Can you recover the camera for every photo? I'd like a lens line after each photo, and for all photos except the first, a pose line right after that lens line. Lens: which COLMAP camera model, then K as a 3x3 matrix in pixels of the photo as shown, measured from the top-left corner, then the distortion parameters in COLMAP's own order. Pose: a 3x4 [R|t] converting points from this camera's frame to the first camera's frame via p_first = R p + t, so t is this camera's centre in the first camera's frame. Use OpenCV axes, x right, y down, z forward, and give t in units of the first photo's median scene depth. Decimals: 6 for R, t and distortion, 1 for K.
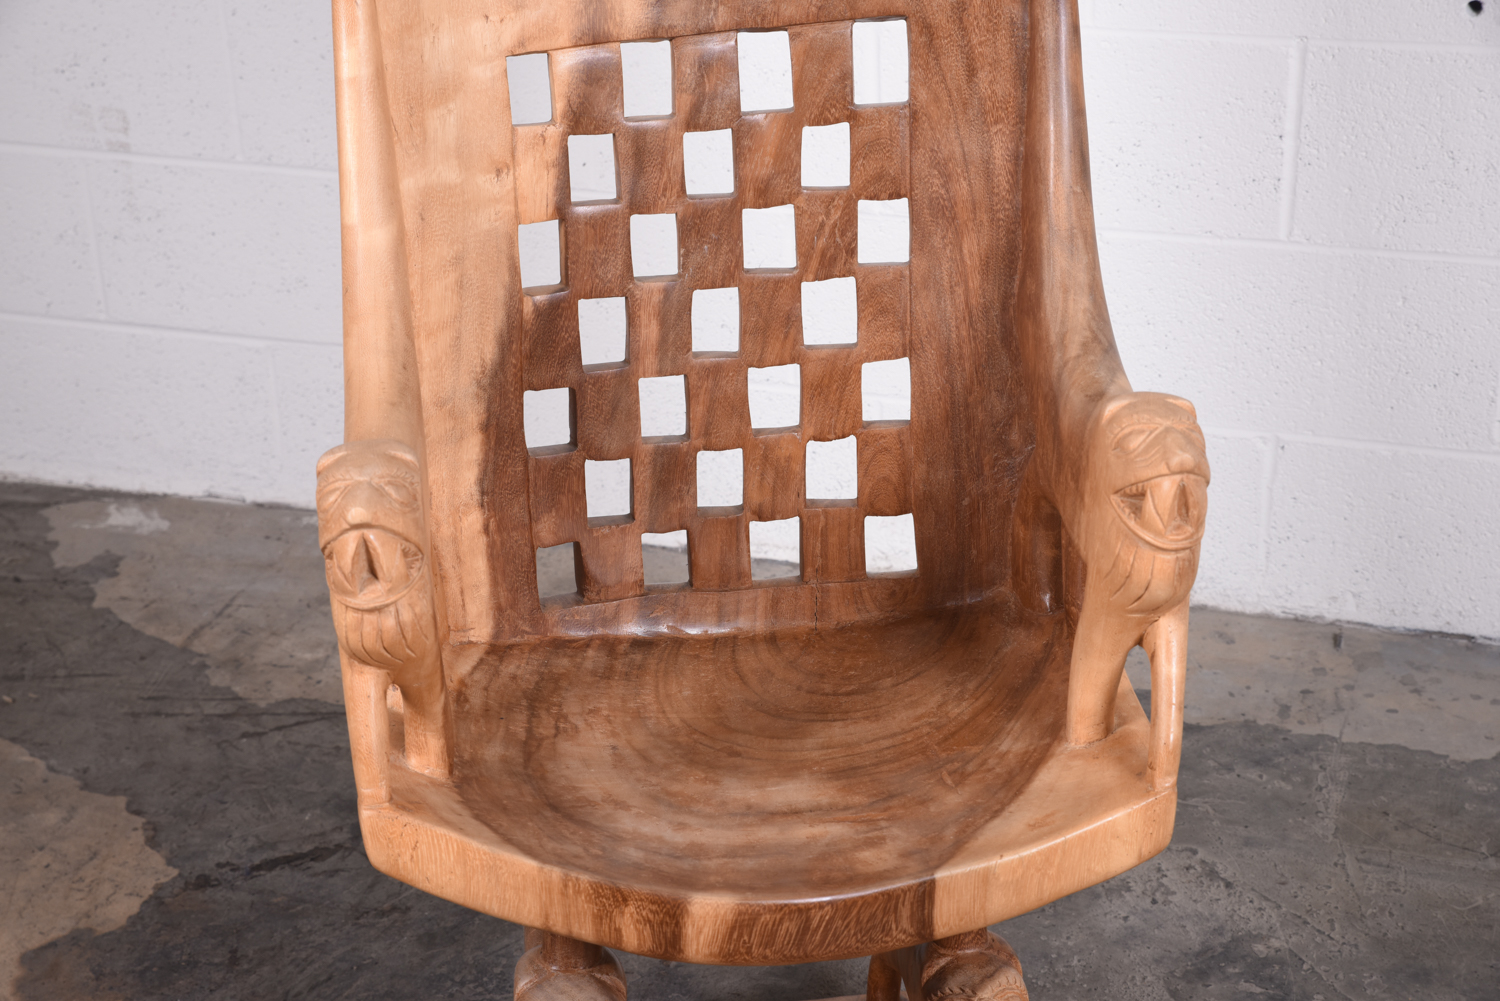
lens RADIAL K [[2585.6, 0, 728.1], [0, 2585.6, 488.1], [0, 0, 1]] dist [0.139050, 0.000000]
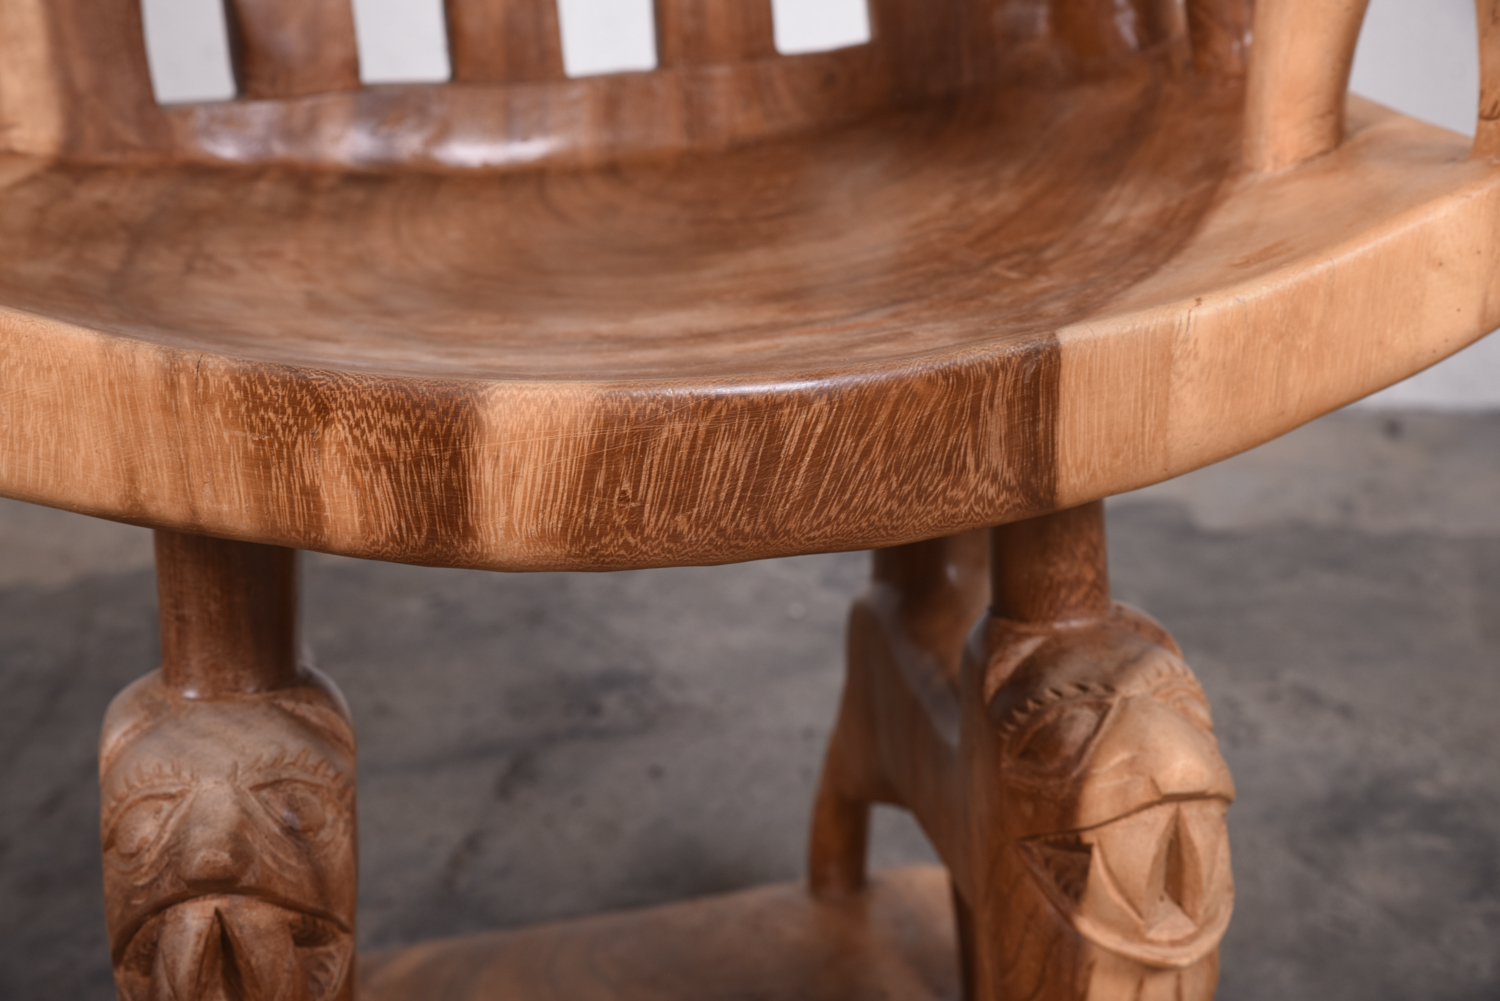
lens RADIAL K [[2551.6, 0, 737.4], [0, 2551.6, 504.5], [0, 0, 1]] dist [0.086208, 0.000000]
pose [[0.993661, -0.058611, 0.095932, -0.012230], [0.065547, 0.995333, -0.070825, 0.172500], [-0.091333, 0.076664, 0.992865, 0.500824]]
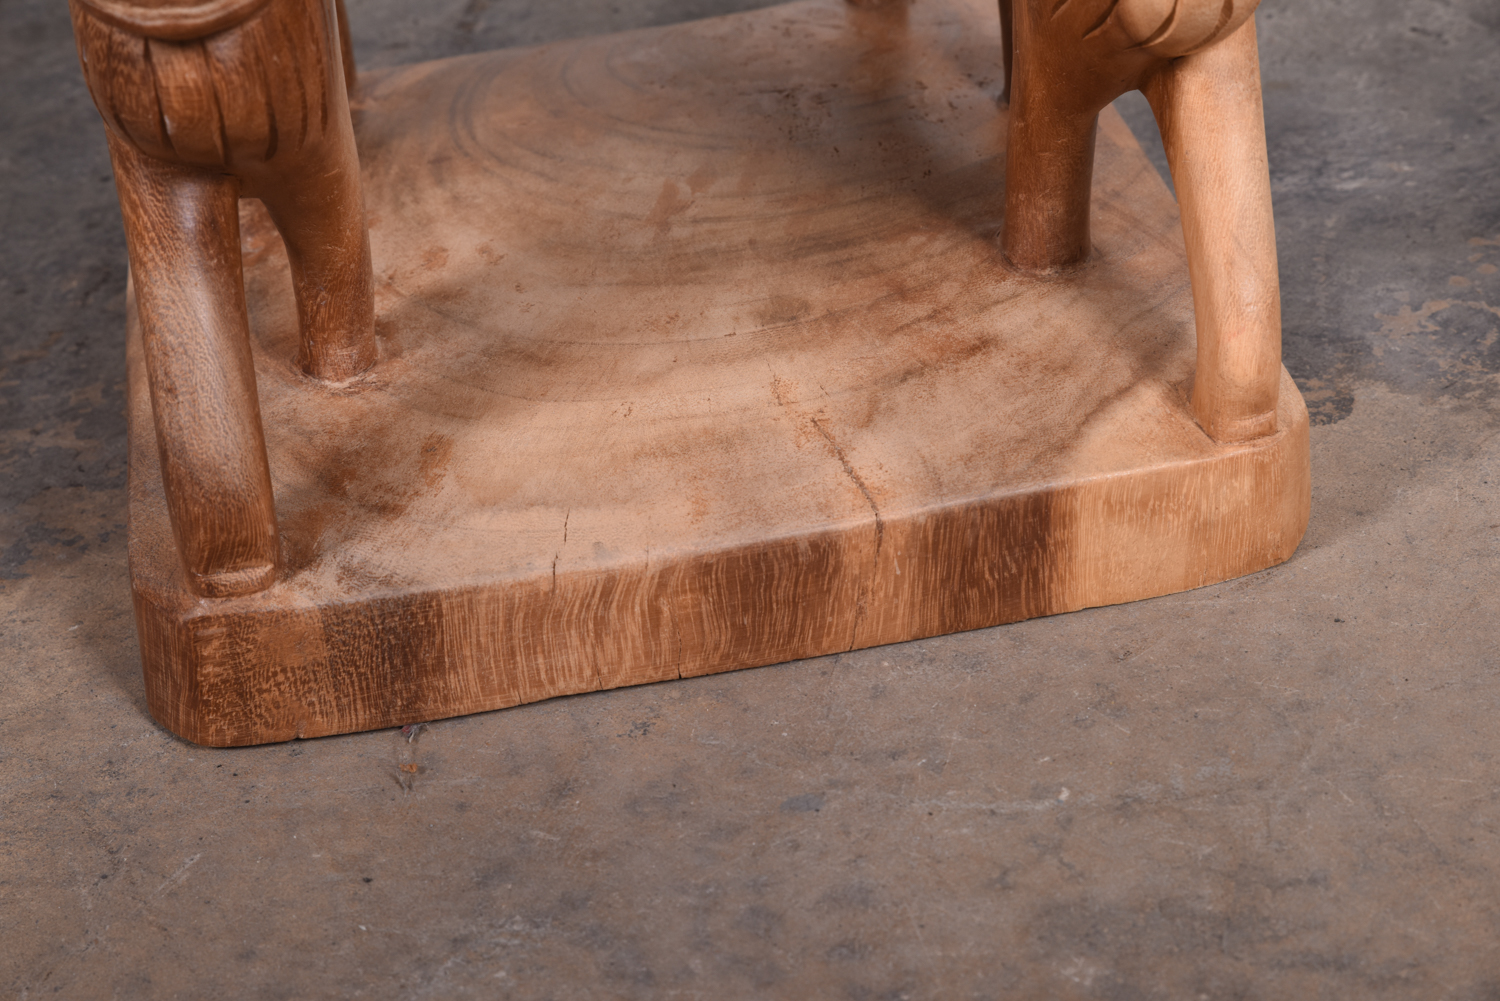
lens RADIAL K [[2585.6, 0, 737.9], [0, 2585.6, 537.5], [0, 0, 1]] dist [0.139050, 0.000000]
pose [[0.994680, -0.092504, 0.045326, -0.002361], [0.082900, 0.980013, 0.180836, 0.234488], [-0.061148, -0.176117, 0.982468, 0.528654]]
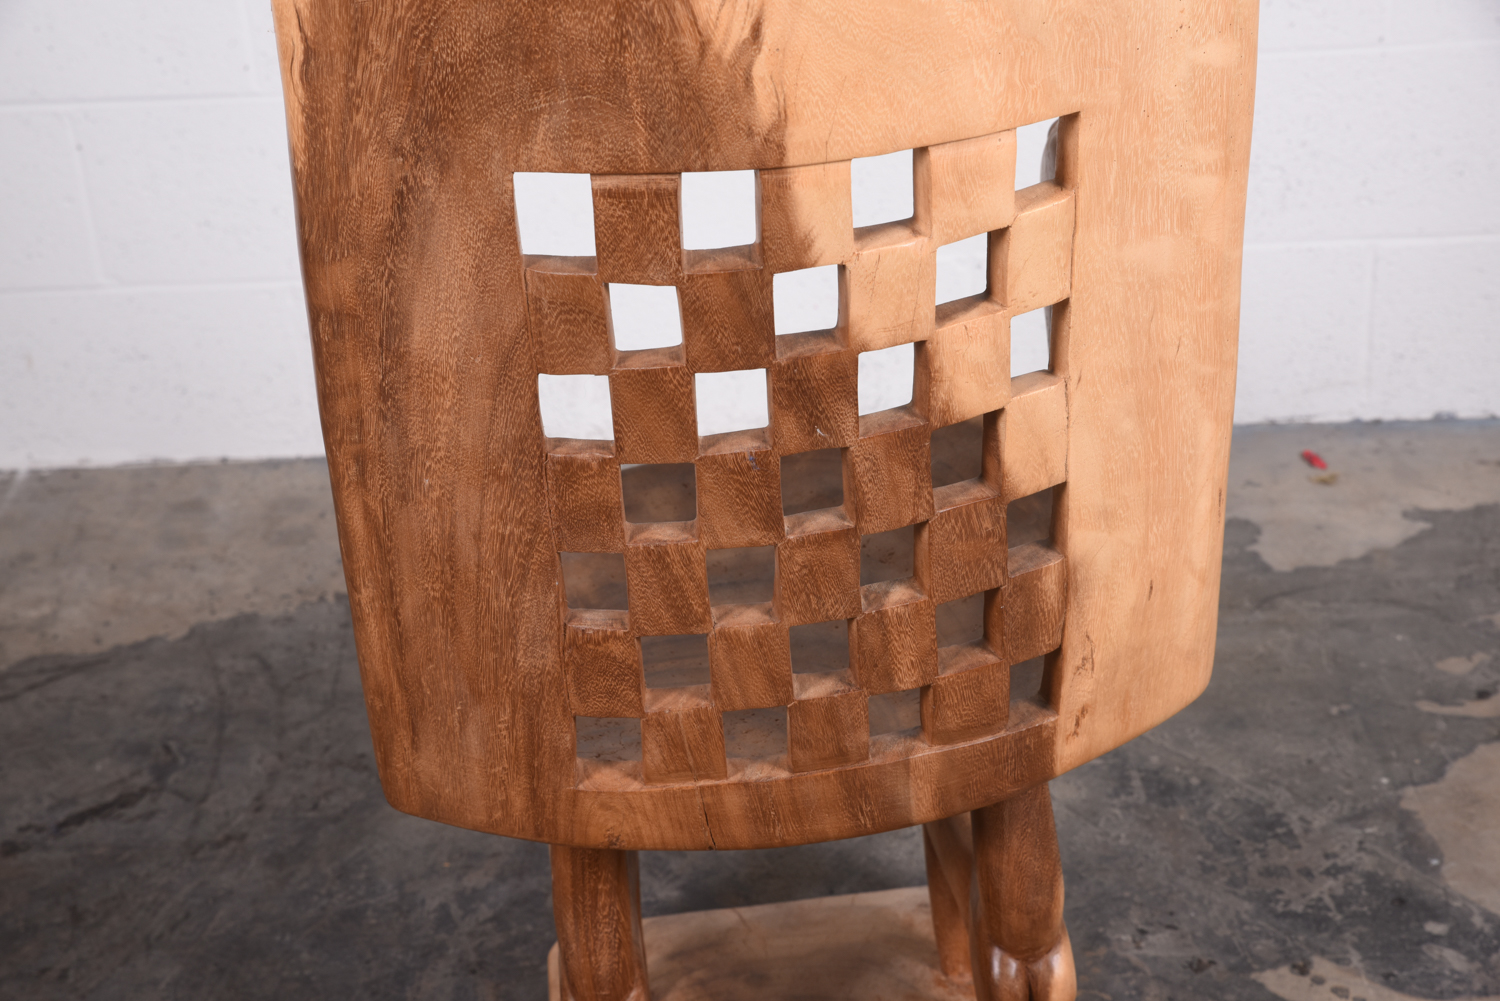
lens RADIAL K [[2585.6, 0, 745.0], [0, 2585.6, 515.6], [0, 0, 1]] dist [0.139050, 0.000000]
pose [[0.963726, -0.145313, 0.223866, -0.179494], [0.137740, 0.989247, 0.049167, 0.028732], [-0.228603, -0.016548, 0.973379, 0.027906]]
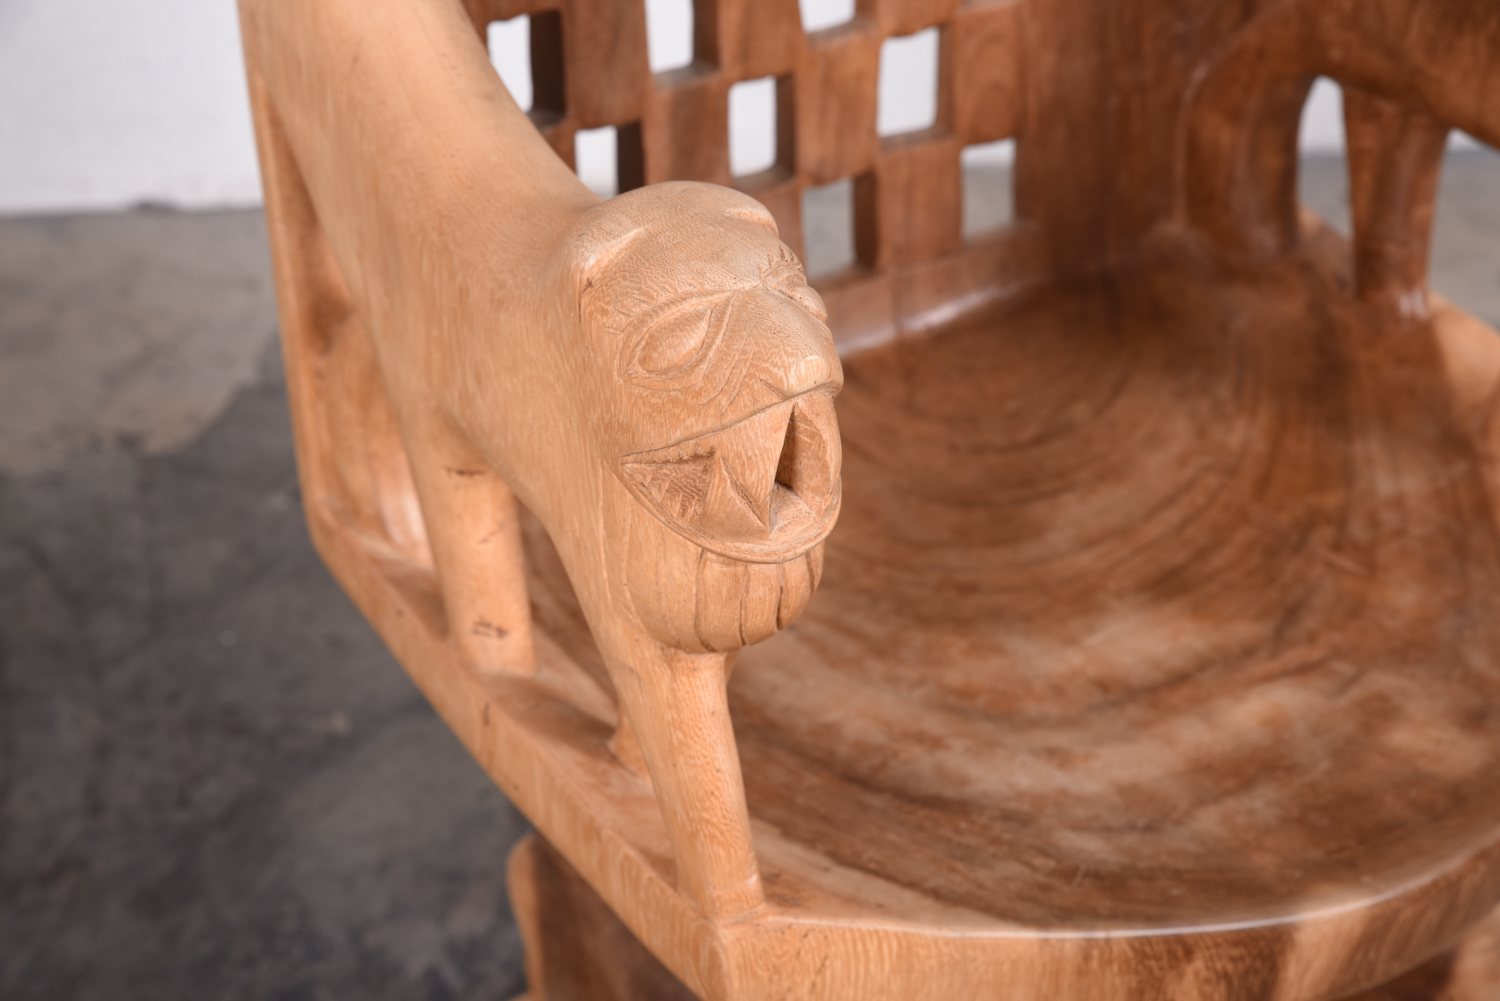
lens RADIAL K [[2544.8, 0, 743.0], [0, 2544.8, 502.1], [0, 0, 1]] dist [0.121850, 0.000000]
pose [[0.892232, -0.215974, 0.396581, -0.263873], [0.132625, 0.964811, 0.227045, -0.055560], [-0.431662, -0.149981, 0.889479, 0.483567]]
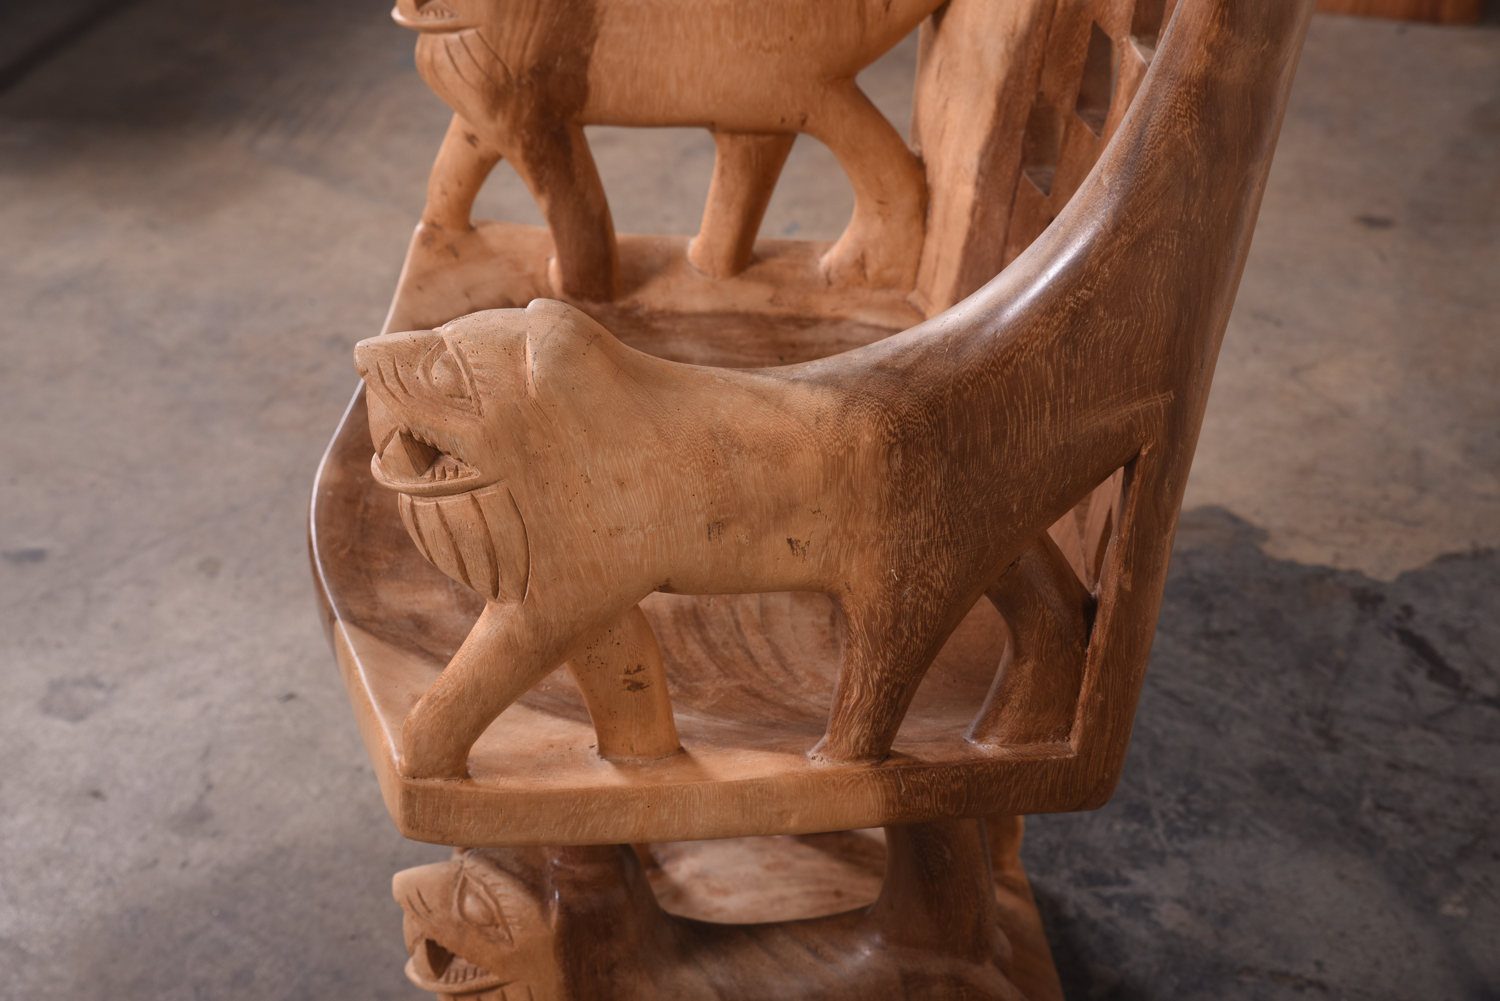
lens RADIAL K [[2585.6, 0, 746.4], [0, 2585.6, 492.6], [0, 0, 1]] dist [0.139050, 0.000000]
pose [[-0.014131, 0.576713, -0.816825, 0.634515], [-0.400523, 0.745241, 0.533101, -0.330381], [0.916178, 0.334691, 0.220456, 0.783925]]
